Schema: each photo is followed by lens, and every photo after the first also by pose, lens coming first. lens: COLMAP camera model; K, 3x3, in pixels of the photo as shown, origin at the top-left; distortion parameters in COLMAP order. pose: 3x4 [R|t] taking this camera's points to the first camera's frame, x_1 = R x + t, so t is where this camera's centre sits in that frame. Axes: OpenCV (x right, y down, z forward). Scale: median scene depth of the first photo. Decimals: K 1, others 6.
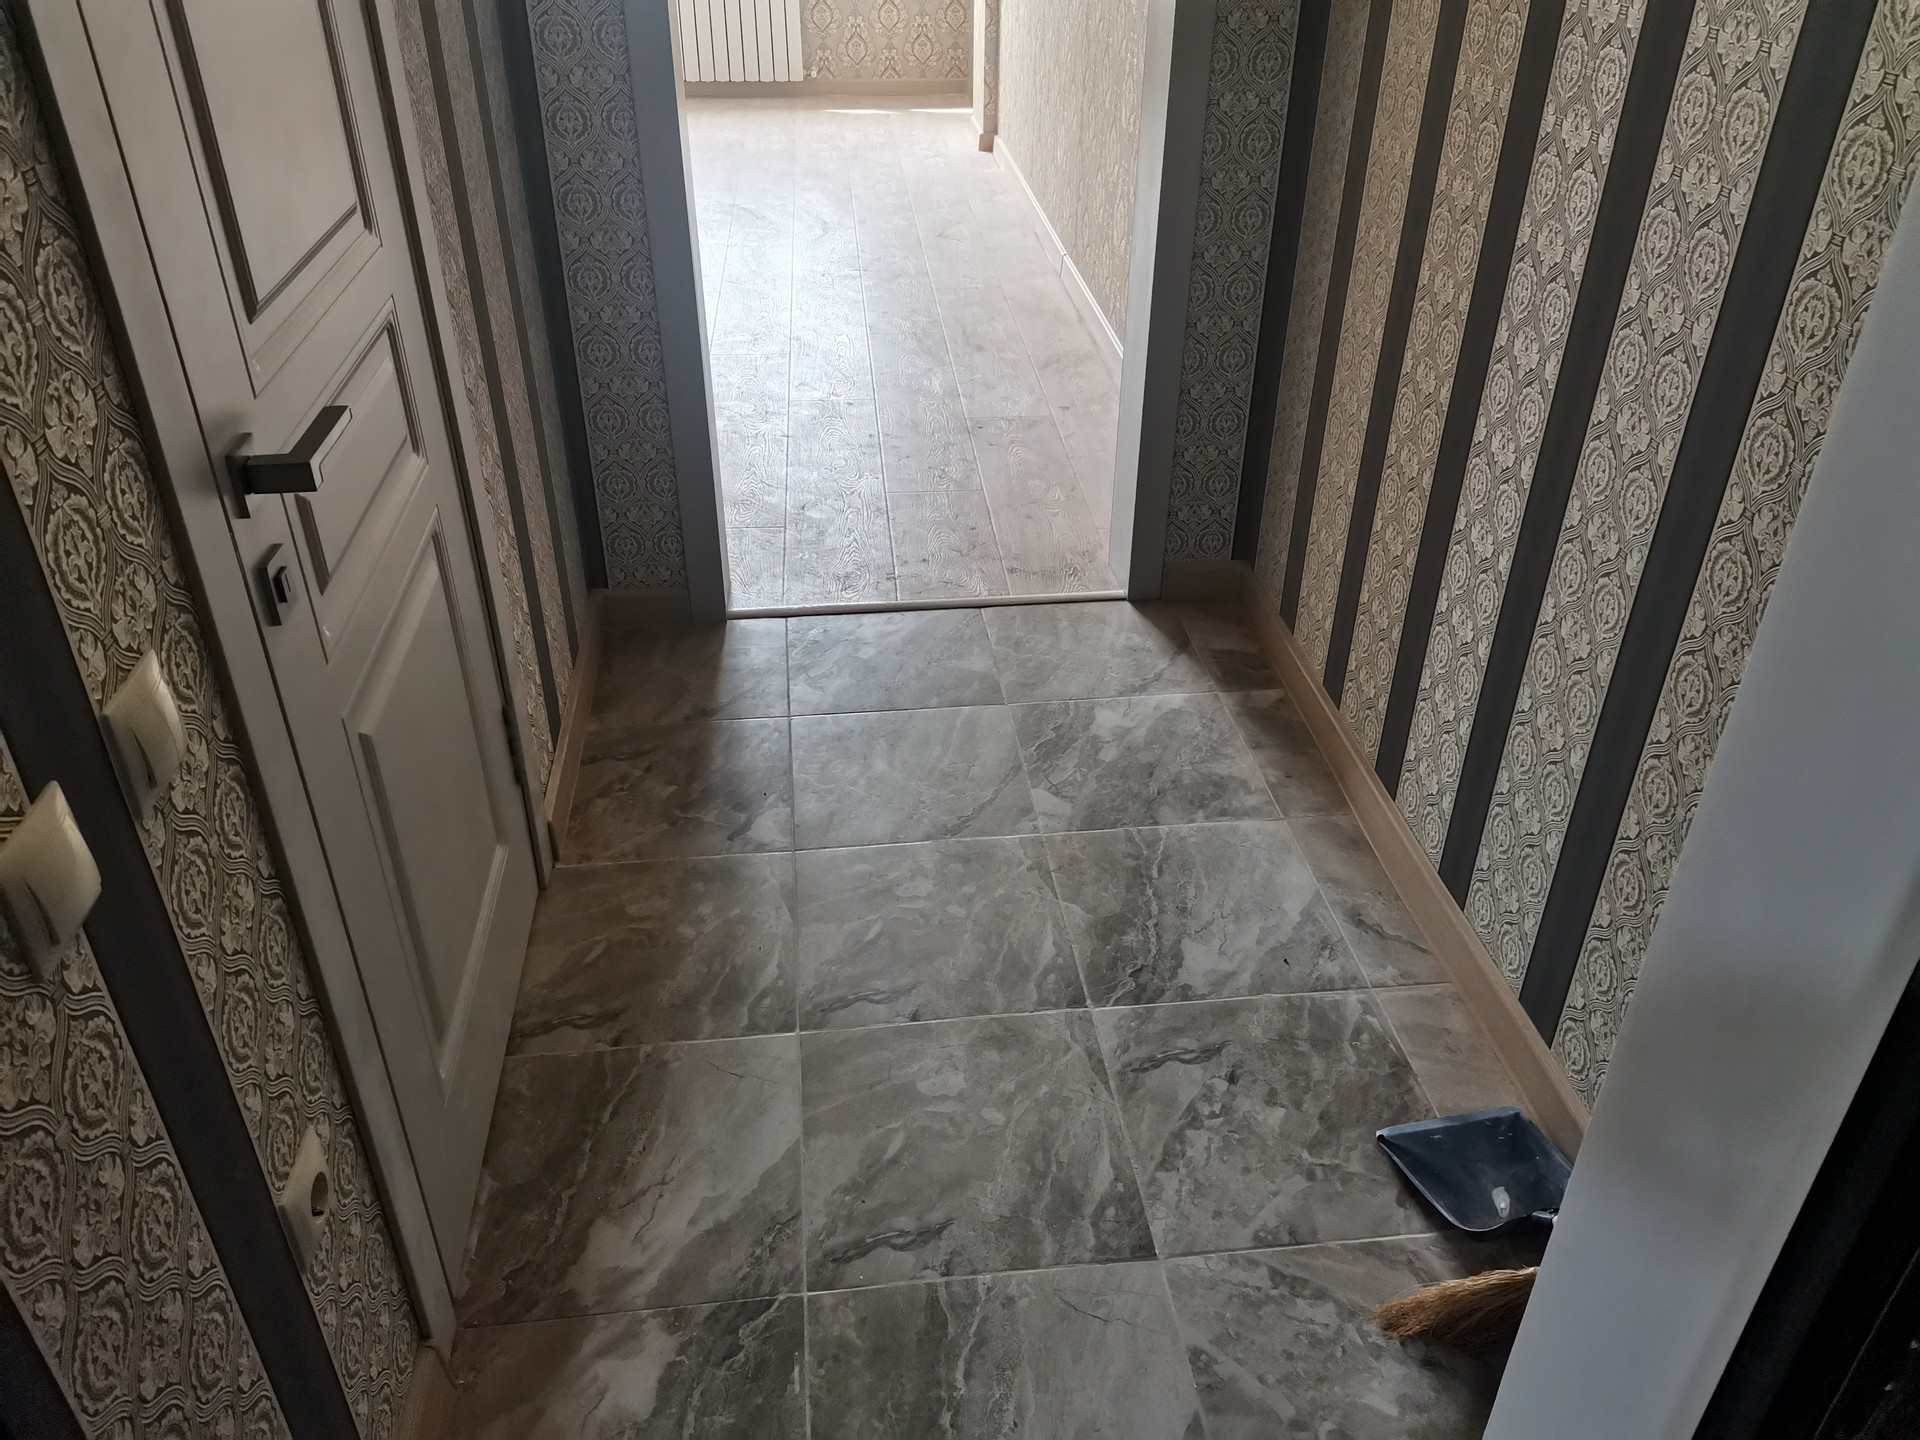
lens RADIAL K [[1461.0, 0, 955.4], [0, 1461.0, 717.1], [0, 0, 1]] dist [0.135833, -0.146632]
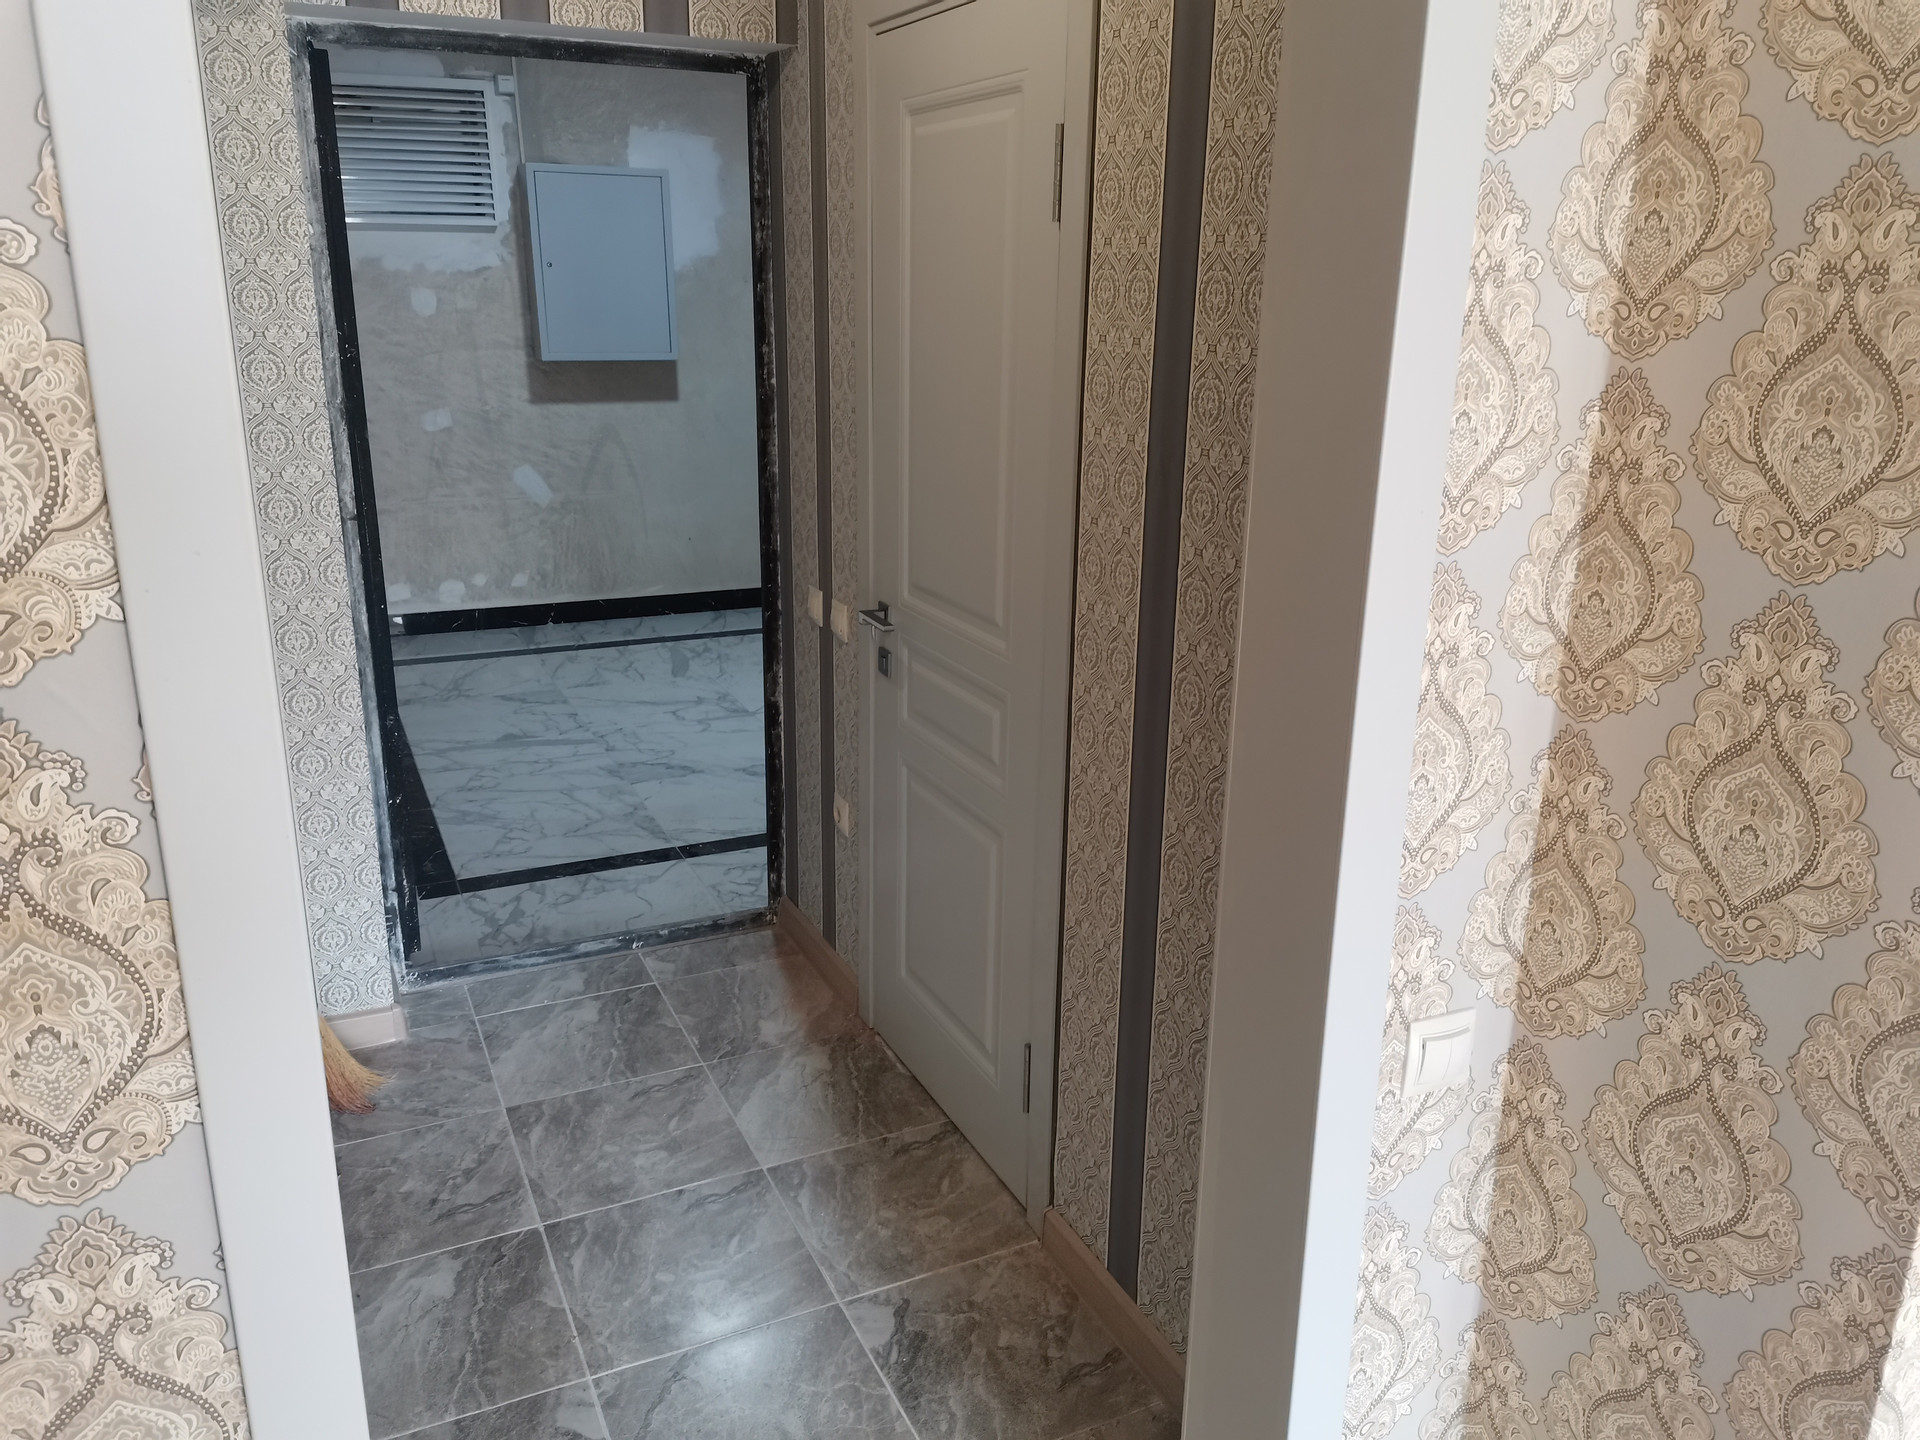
lens RADIAL K [[1461.0, 0, 955.4], [0, 1461.0, 717.1], [0, 0, 1]] dist [0.135833, -0.146632]
pose [[-0.946412, 0.073595, -0.314464, 0.125072], [-0.191743, 0.655471, 0.730474, -1.085907], [0.259881, 0.751626, -0.606235, 1.534813]]
